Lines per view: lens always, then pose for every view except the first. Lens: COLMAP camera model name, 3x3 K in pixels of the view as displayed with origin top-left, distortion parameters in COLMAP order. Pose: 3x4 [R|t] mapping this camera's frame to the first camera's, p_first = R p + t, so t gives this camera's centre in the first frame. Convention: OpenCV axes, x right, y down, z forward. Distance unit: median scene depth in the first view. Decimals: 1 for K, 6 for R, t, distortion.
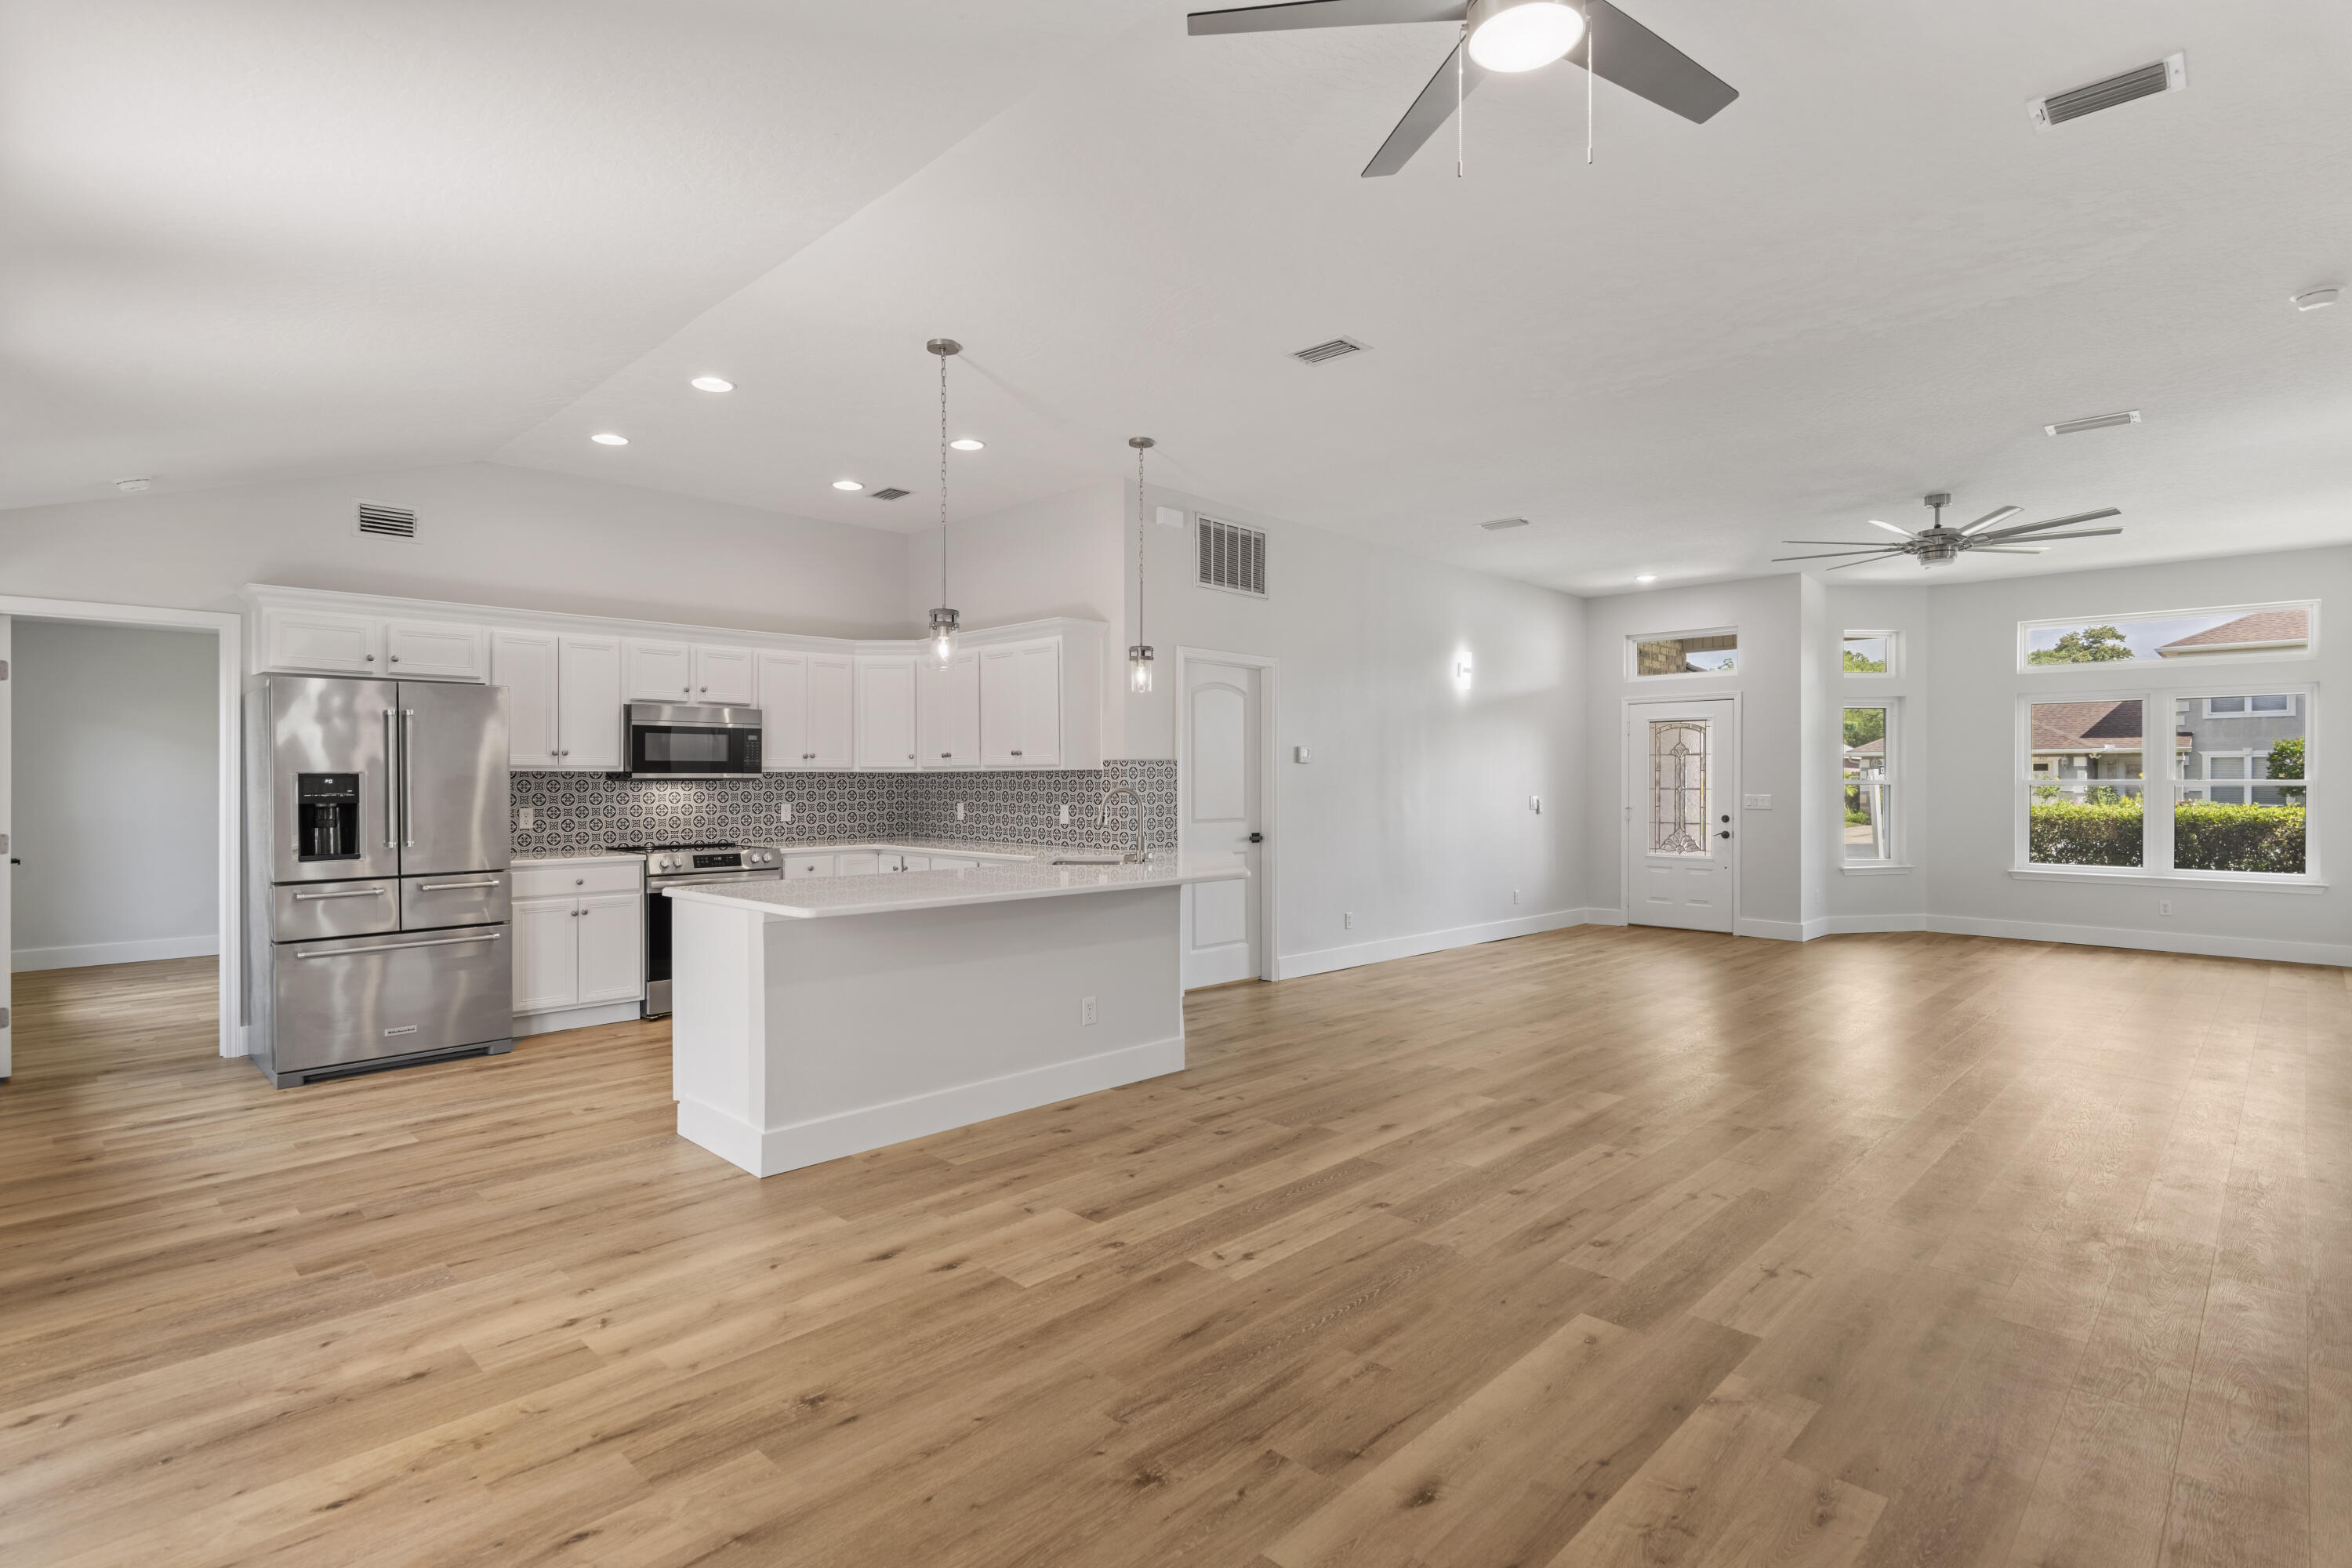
lens RADIAL K [[1143.3, 0, 1174.5], [0, 1143.3, 784.3], [0, 0, 1]] dist [0.003823, 0.000410]
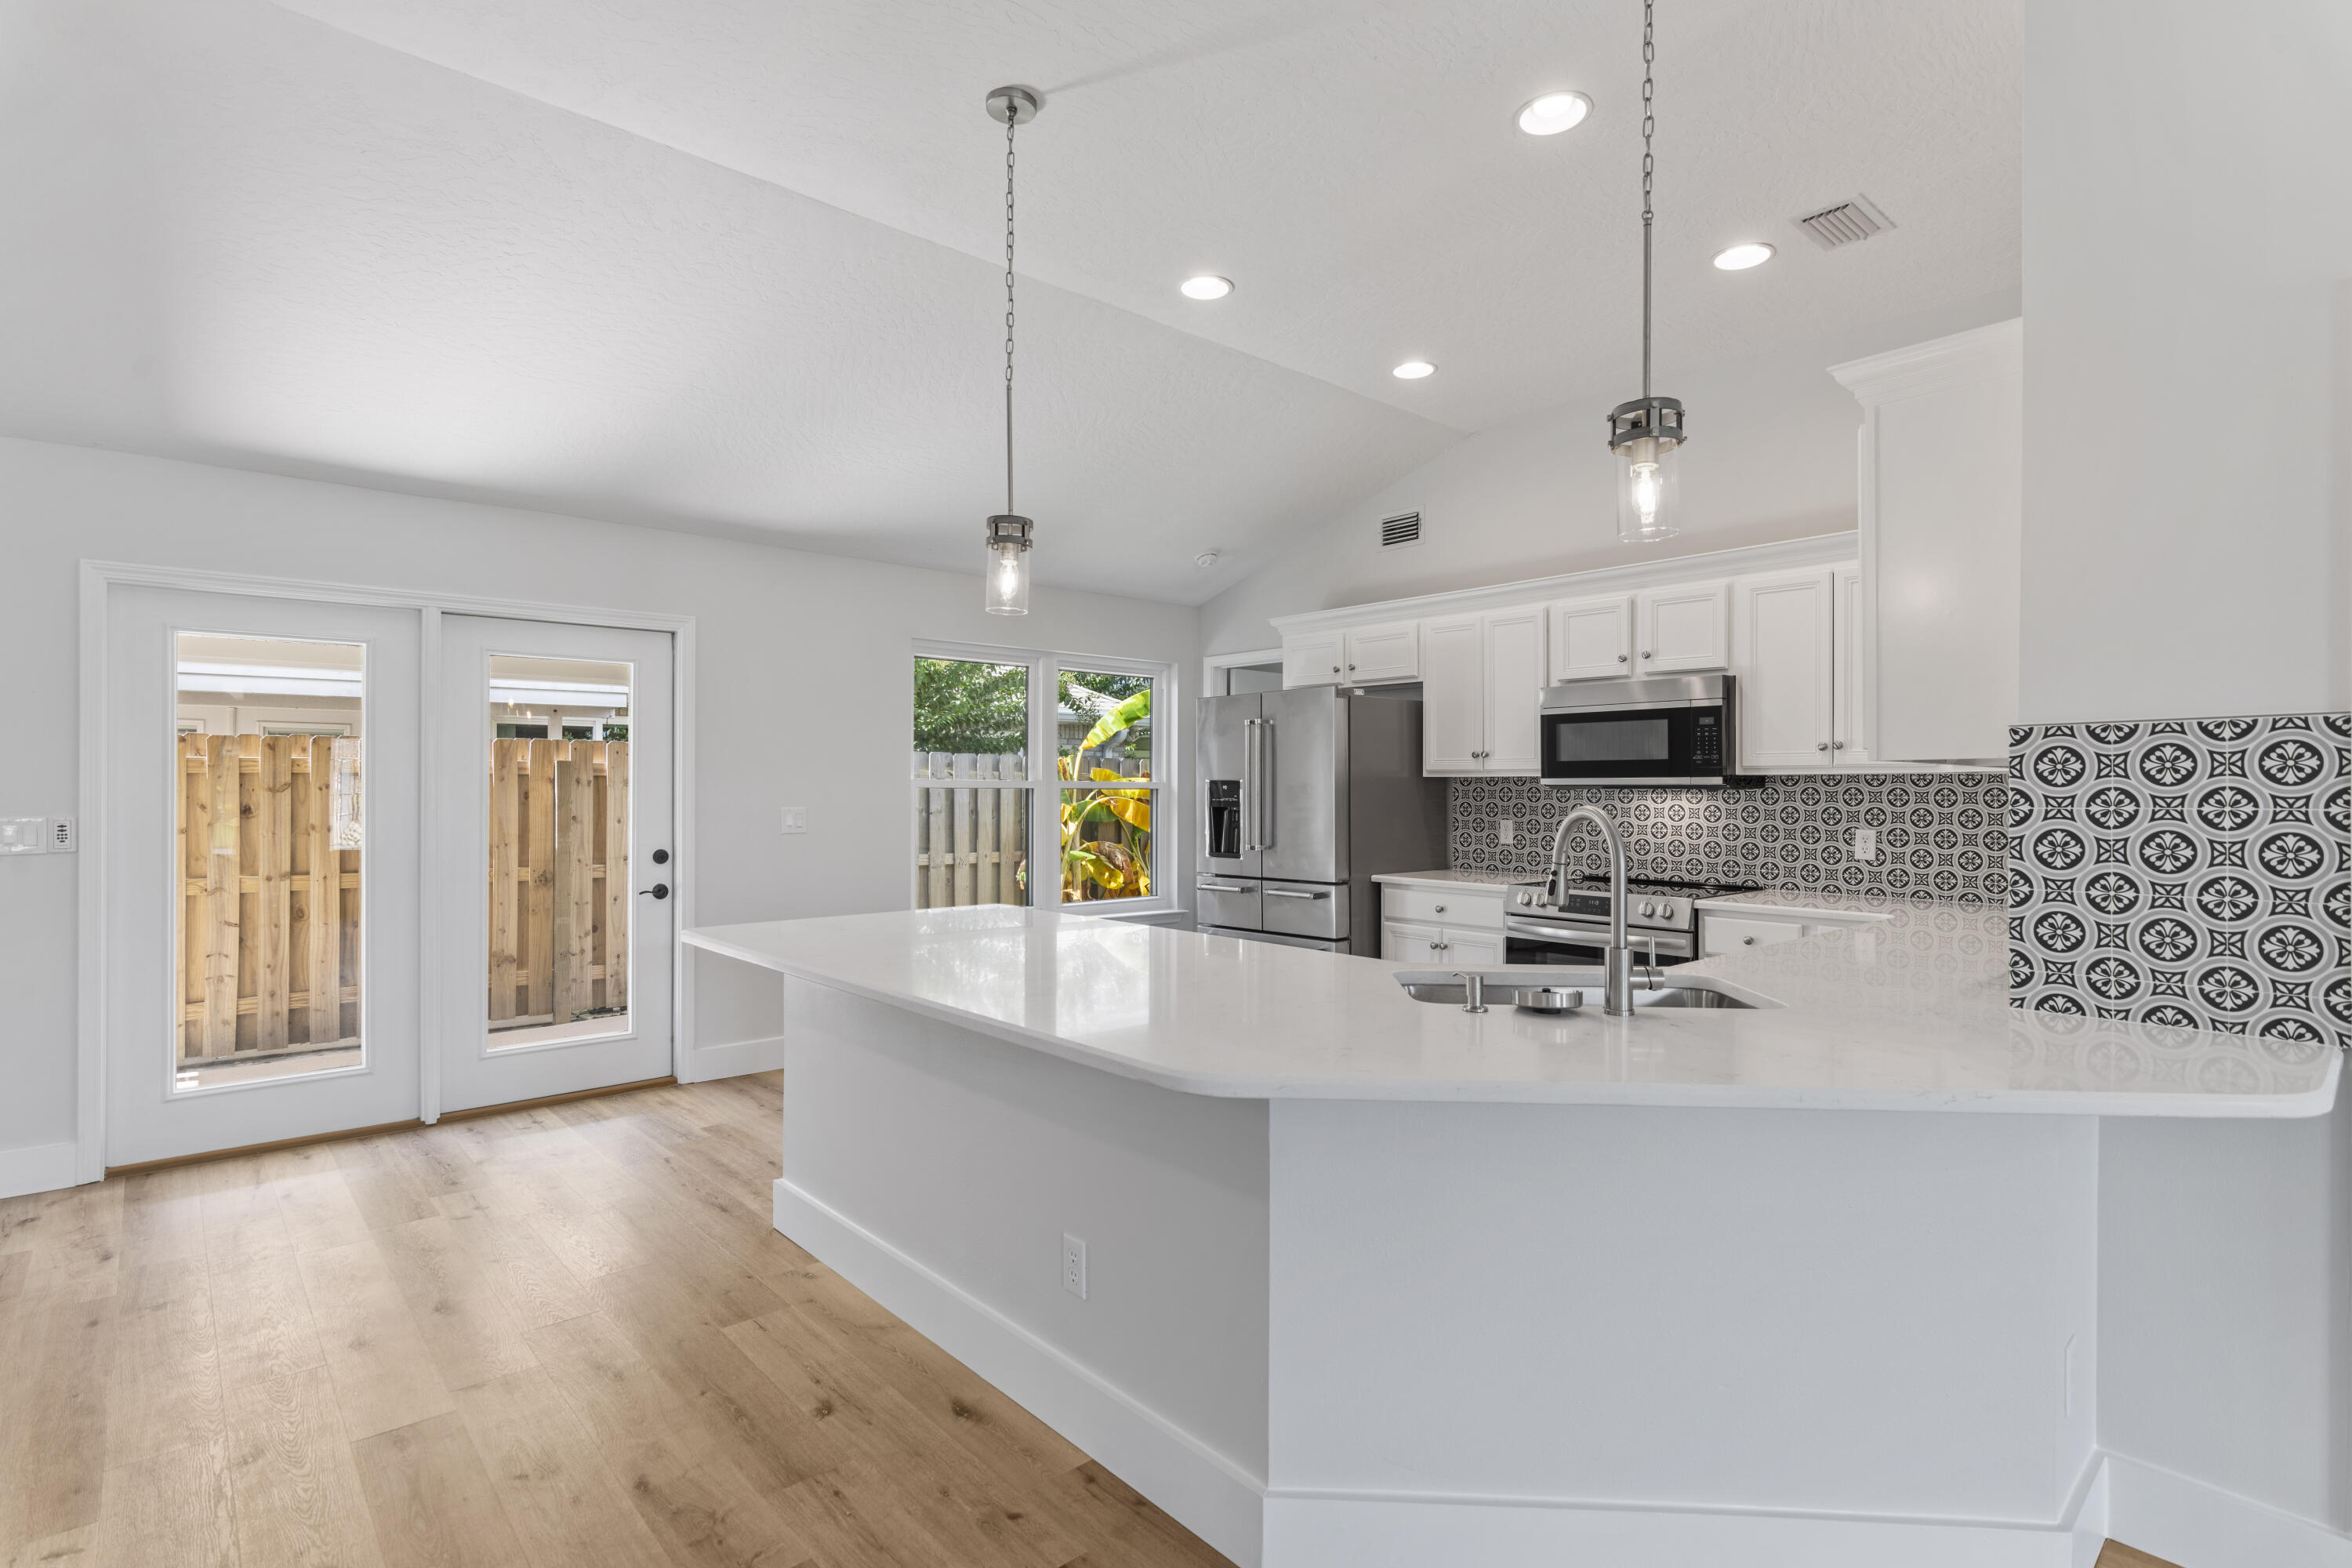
lens RADIAL K [[1143.3, 0, 1173.2], [0, 1143.3, 790.9], [0, 0, 1]] dist [0.003823, 0.000410]
pose [[-0.070792, 0.004921, -0.997479, 0.302380], [-0.005420, 0.999971, 0.005318, -0.004102], [0.997476, 0.005783, -0.070763, 0.805476]]
